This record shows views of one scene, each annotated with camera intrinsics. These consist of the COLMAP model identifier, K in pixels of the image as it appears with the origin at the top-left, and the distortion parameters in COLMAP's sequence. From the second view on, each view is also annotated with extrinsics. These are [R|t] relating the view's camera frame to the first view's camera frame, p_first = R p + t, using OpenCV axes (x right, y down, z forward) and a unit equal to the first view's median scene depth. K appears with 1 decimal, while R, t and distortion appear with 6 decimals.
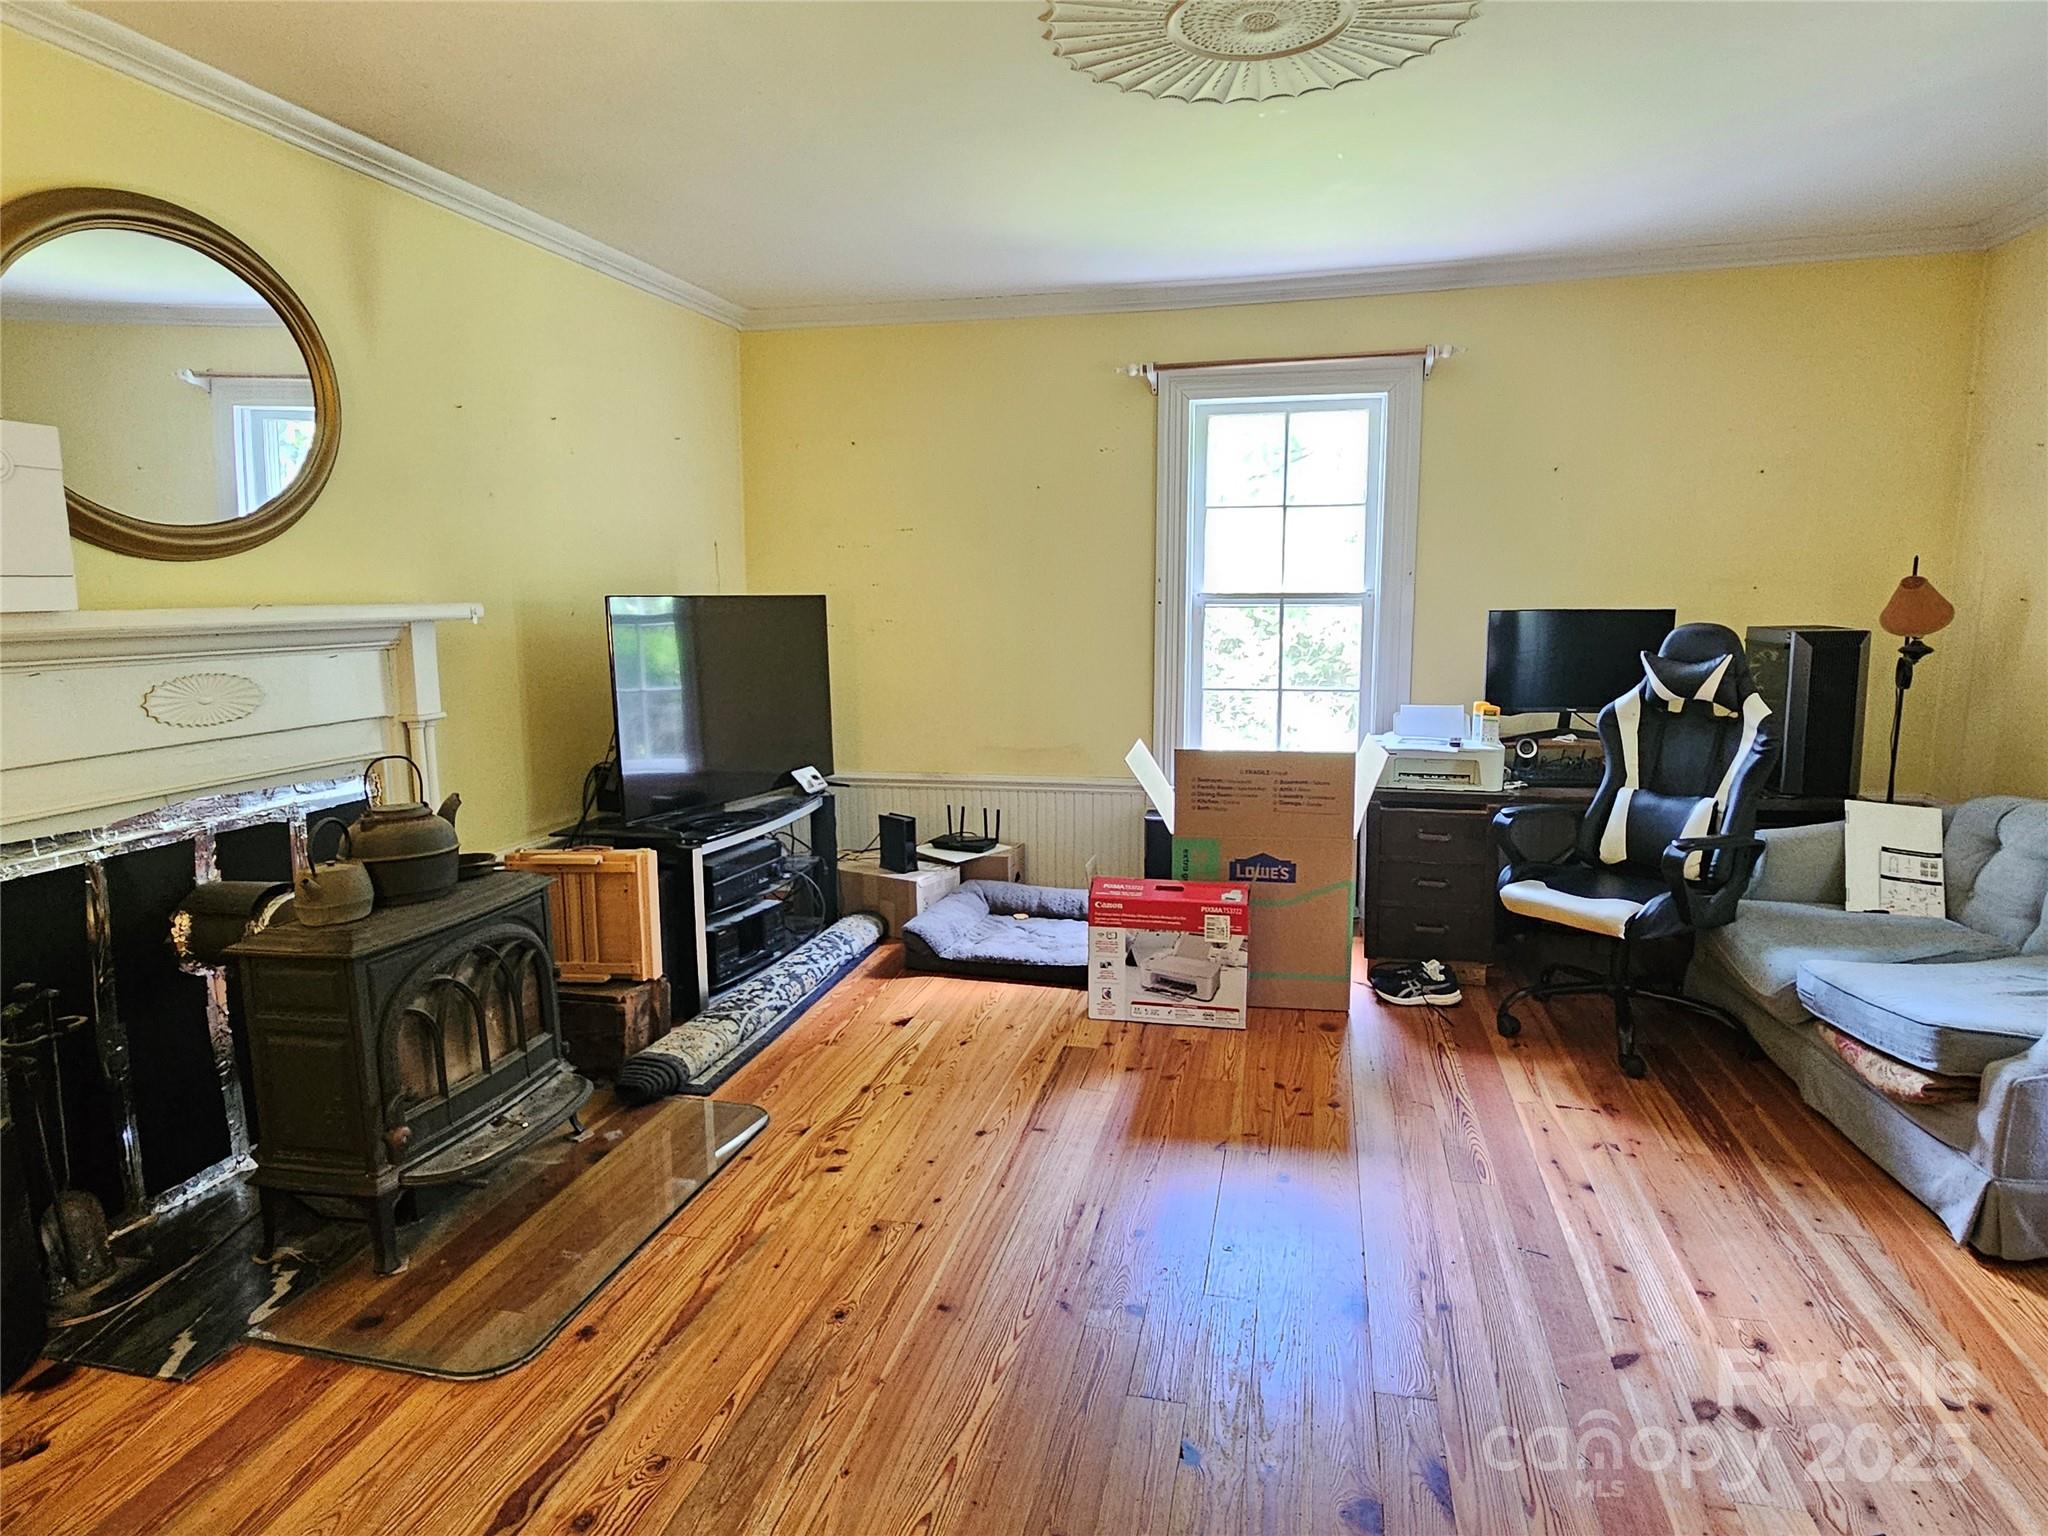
lens RADIAL K [[1241.0, 0, 1023.2], [0, 1241.0, 765.9], [0, 0, 1]] dist [0.007408, -0.003142]
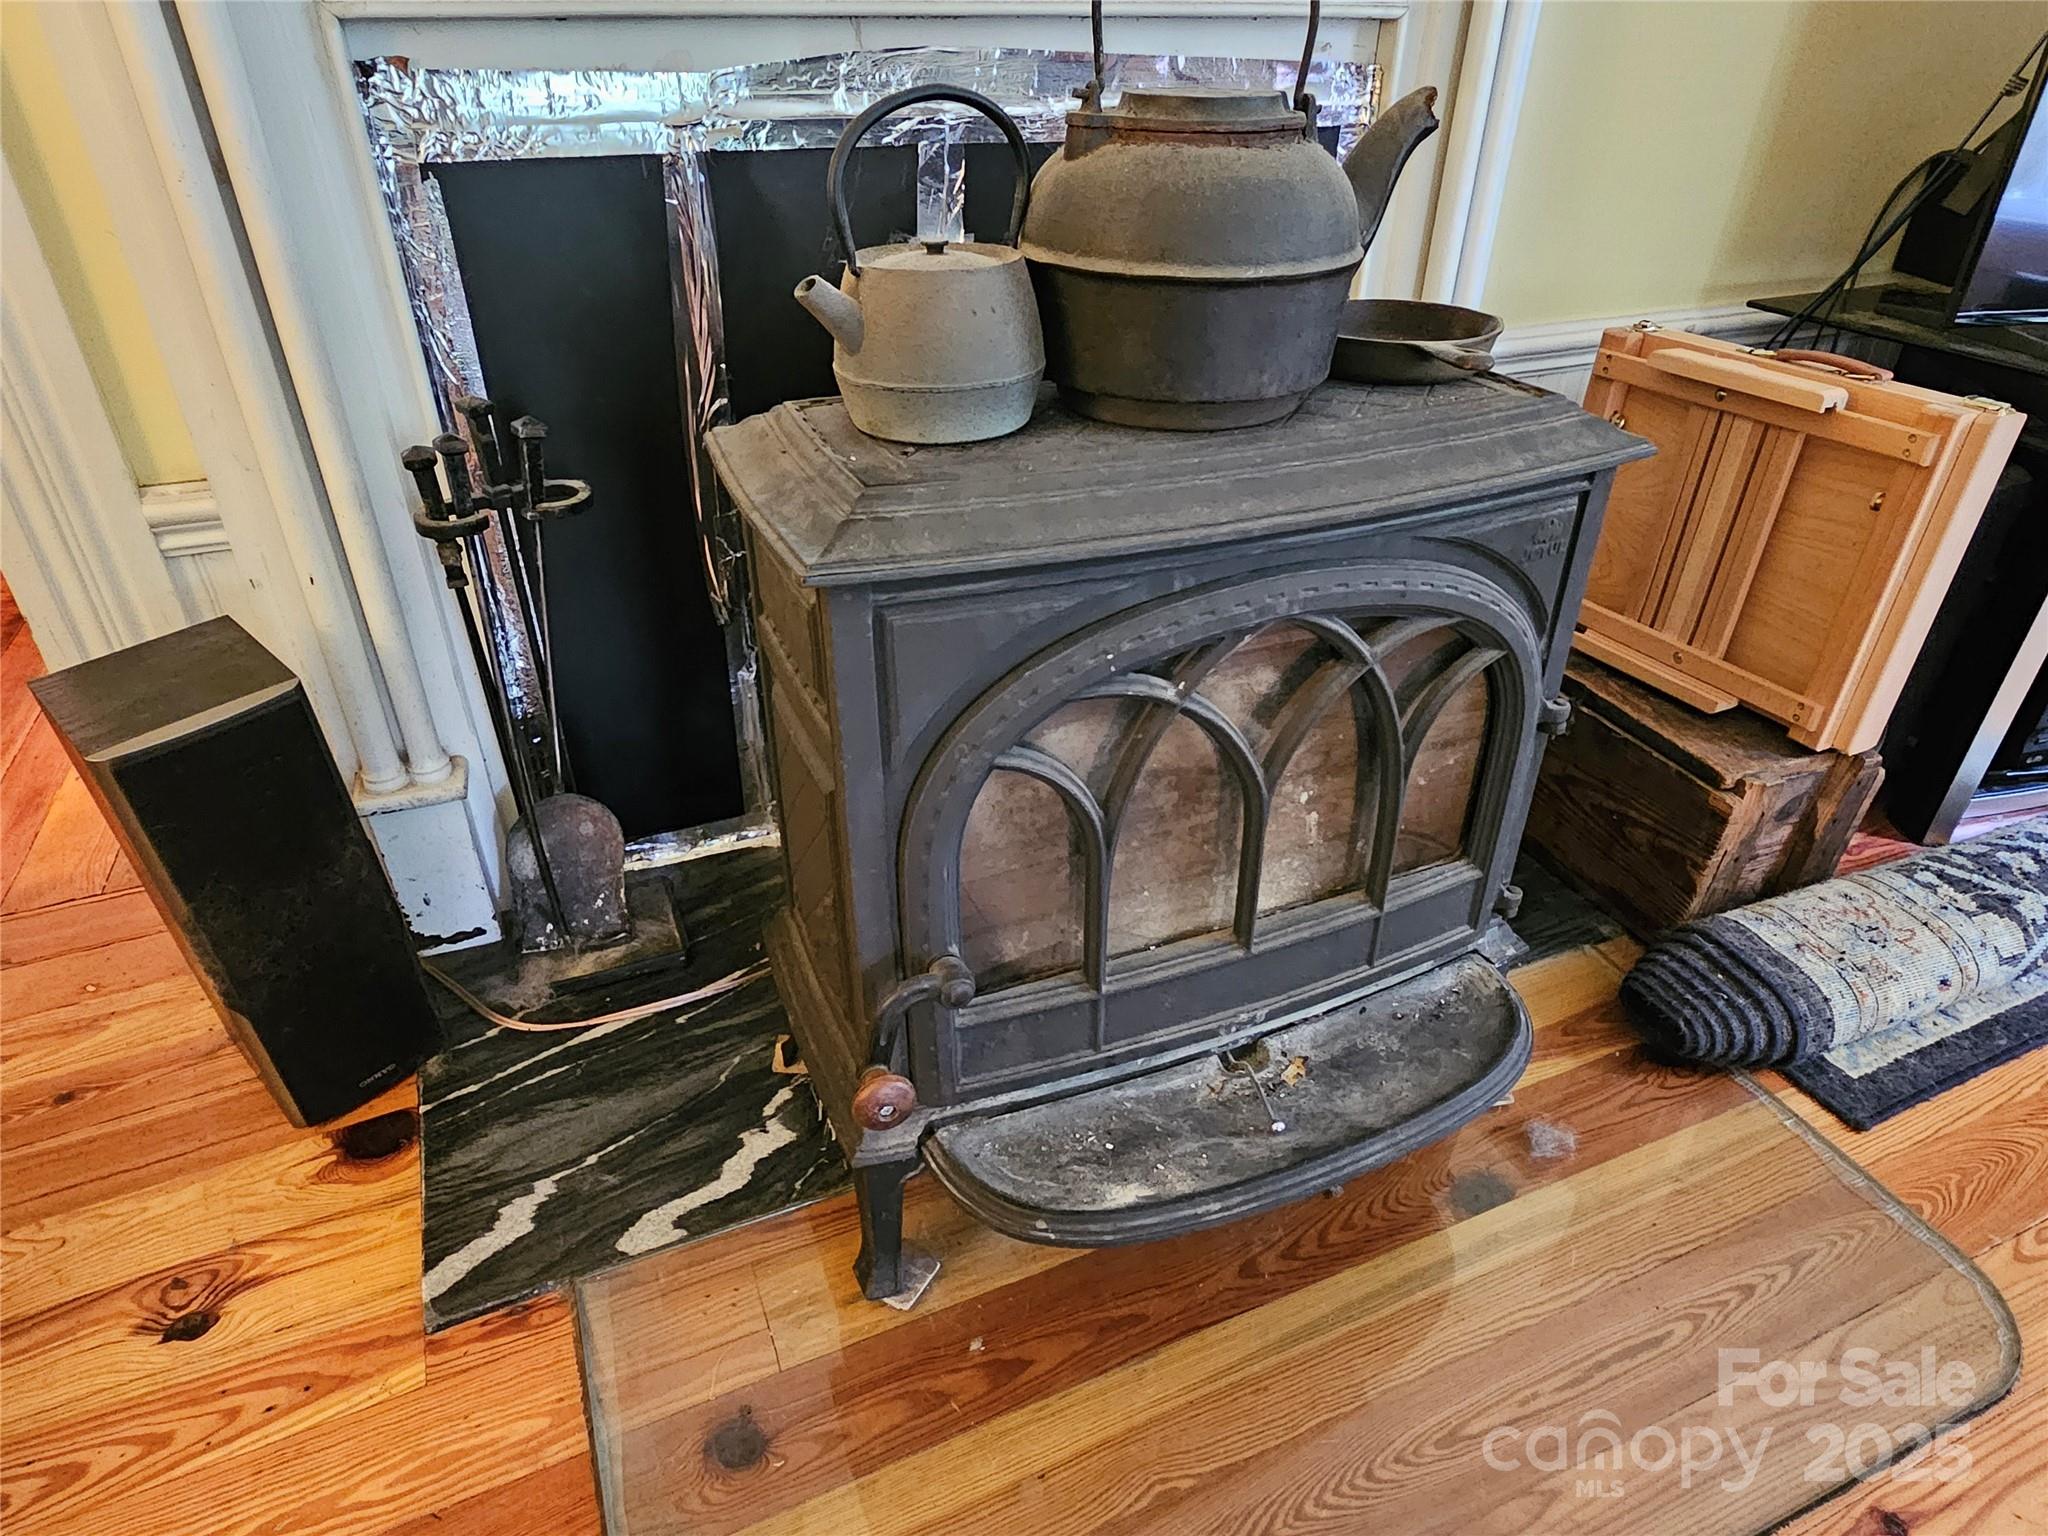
lens RADIAL K [[1241.0, 0, 1024.3], [0, 1241.0, 767.8], [0, 0, 1]] dist [0.007408, -0.003142]
pose [[0.602465, 0.449355, -0.659633, -0.204022], [-0.135942, 0.872153, 0.469968, 0.031689], [0.786483, -0.193467, 0.586528, 0.601825]]
